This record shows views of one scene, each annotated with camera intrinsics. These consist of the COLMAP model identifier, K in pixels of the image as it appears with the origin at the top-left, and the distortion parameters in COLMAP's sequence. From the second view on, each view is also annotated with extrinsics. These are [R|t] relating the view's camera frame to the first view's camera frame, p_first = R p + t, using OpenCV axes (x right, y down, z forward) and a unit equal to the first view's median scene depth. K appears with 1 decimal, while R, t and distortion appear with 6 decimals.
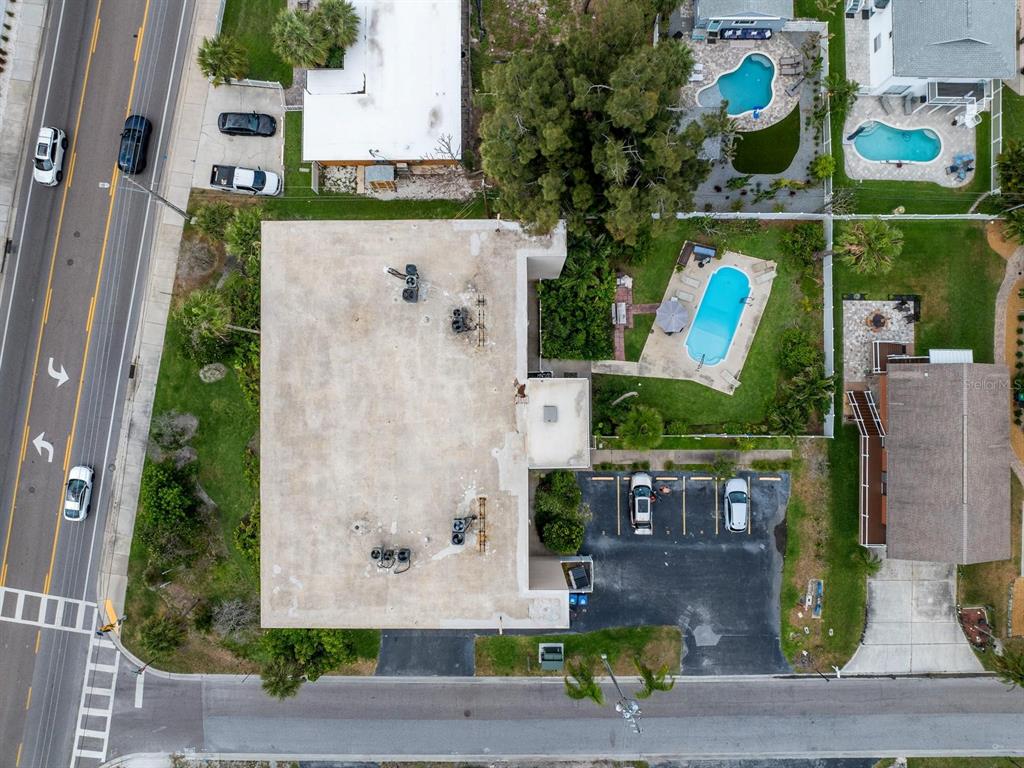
lens RADIAL K [[736.5, 0, 513.5], [0, 736.5, 386.7], [0, 0, 1]] dist [-0.030937, 0.004439]
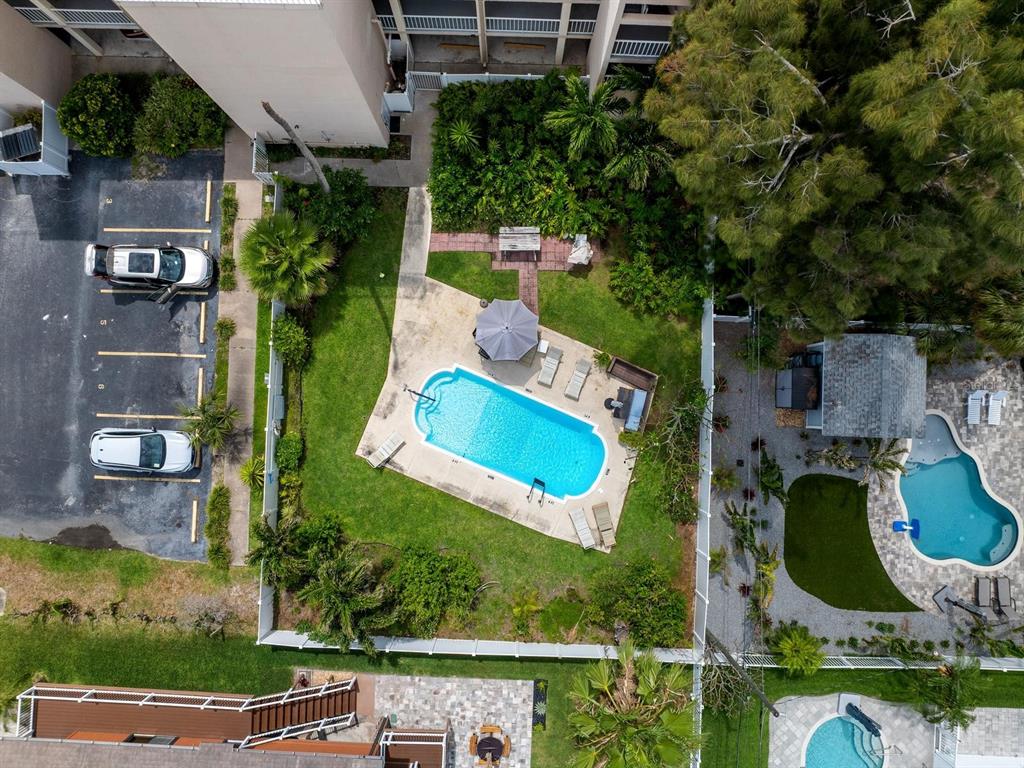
lens RADIAL K [[736.5, 0, 502.4], [0, 736.5, 378.8], [0, 0, 1]] dist [-0.030937, 0.004439]
pose [[-0.032346, 0.998944, -0.032629, 0.257636], [-0.999048, -0.031360, 0.030310, -0.105443], [0.029255, 0.033579, 0.999008, 0.481067]]
